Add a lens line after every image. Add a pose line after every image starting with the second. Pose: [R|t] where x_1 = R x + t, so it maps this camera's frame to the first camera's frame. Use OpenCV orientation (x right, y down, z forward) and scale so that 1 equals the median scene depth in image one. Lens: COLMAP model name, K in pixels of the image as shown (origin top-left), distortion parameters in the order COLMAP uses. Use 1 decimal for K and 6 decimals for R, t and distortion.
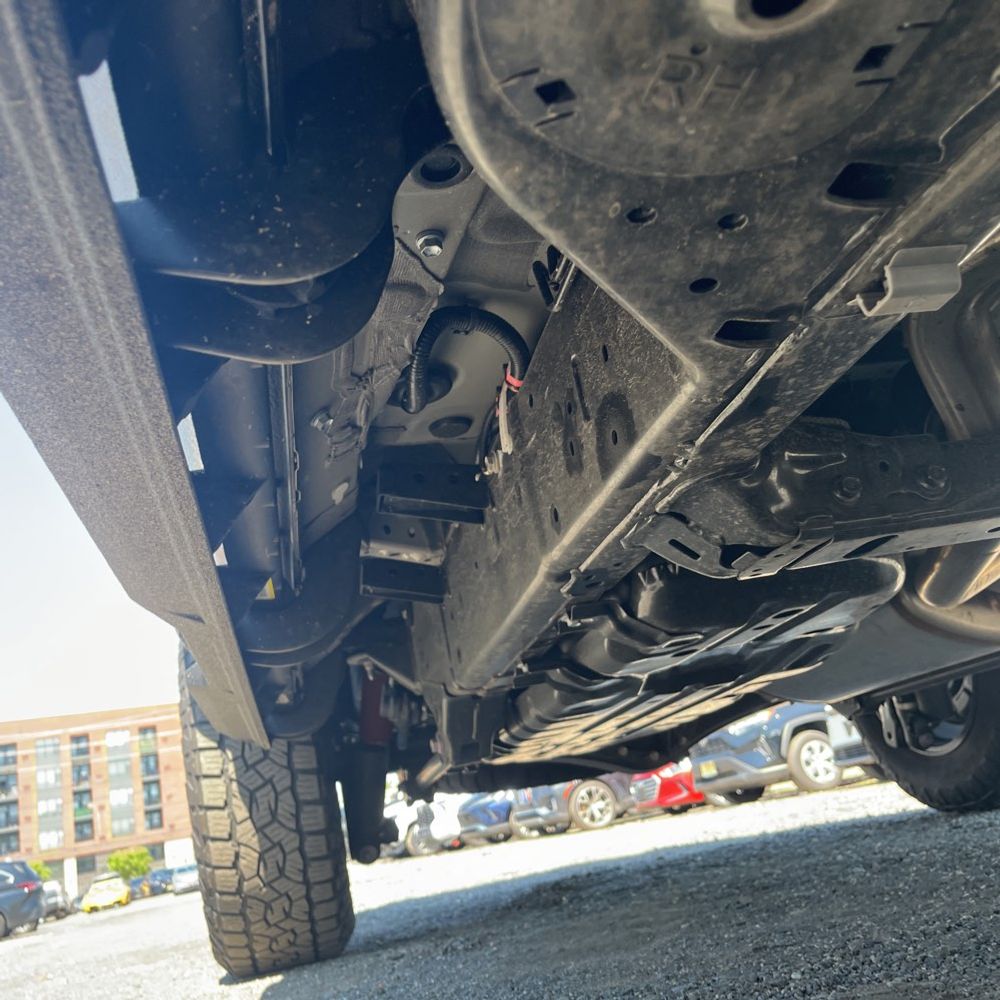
lens RADIAL K [[1020.2, 0, 502.5], [0, 1020.2, 516.8], [0, 0, 1]] dist [0.006056, 0.026323]
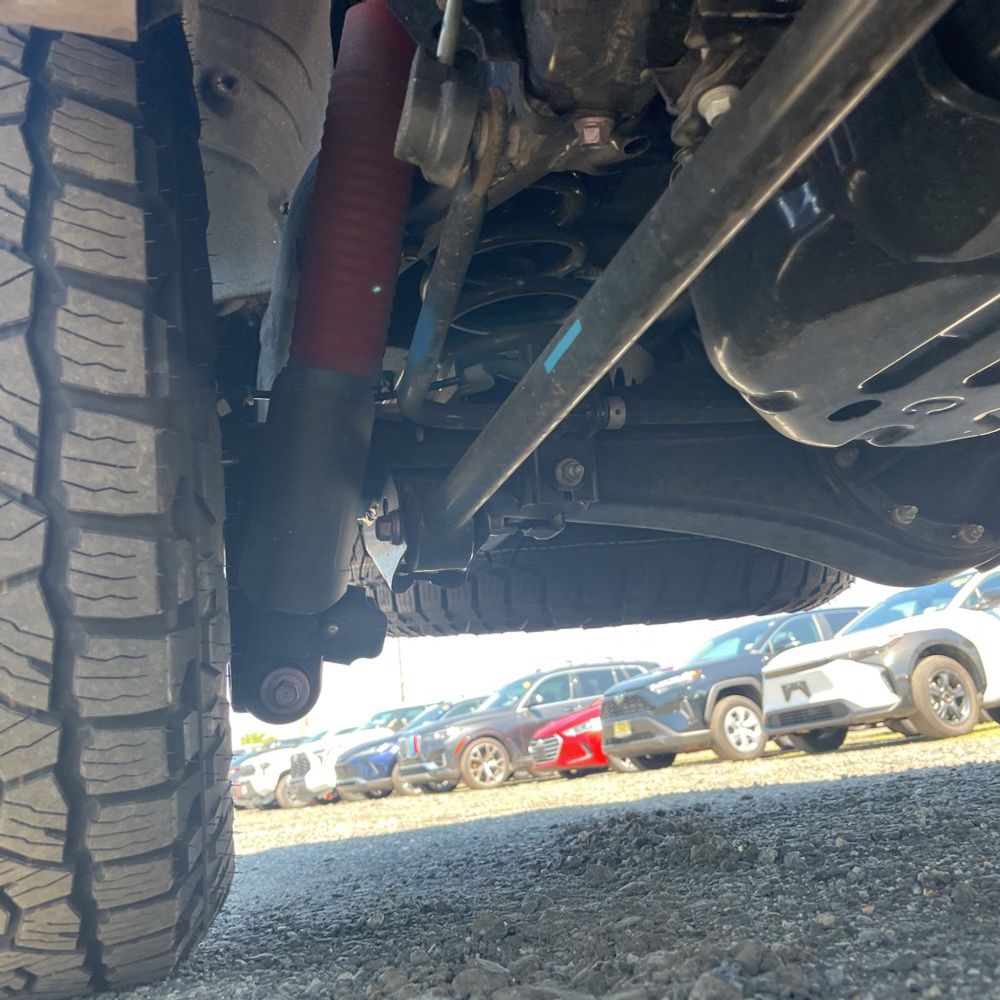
lens RADIAL K [[1008.2, 0, 500.0], [0, 1008.2, 500.0], [0, 0, 1]] dist [0.039121, -0.028120]
pose [[0.990576, 0.093404, 0.100176, -0.016069], [-0.094778, 0.995457, 0.009036, 0.041248], [-0.098877, -0.018445, 0.994929, 0.104203]]
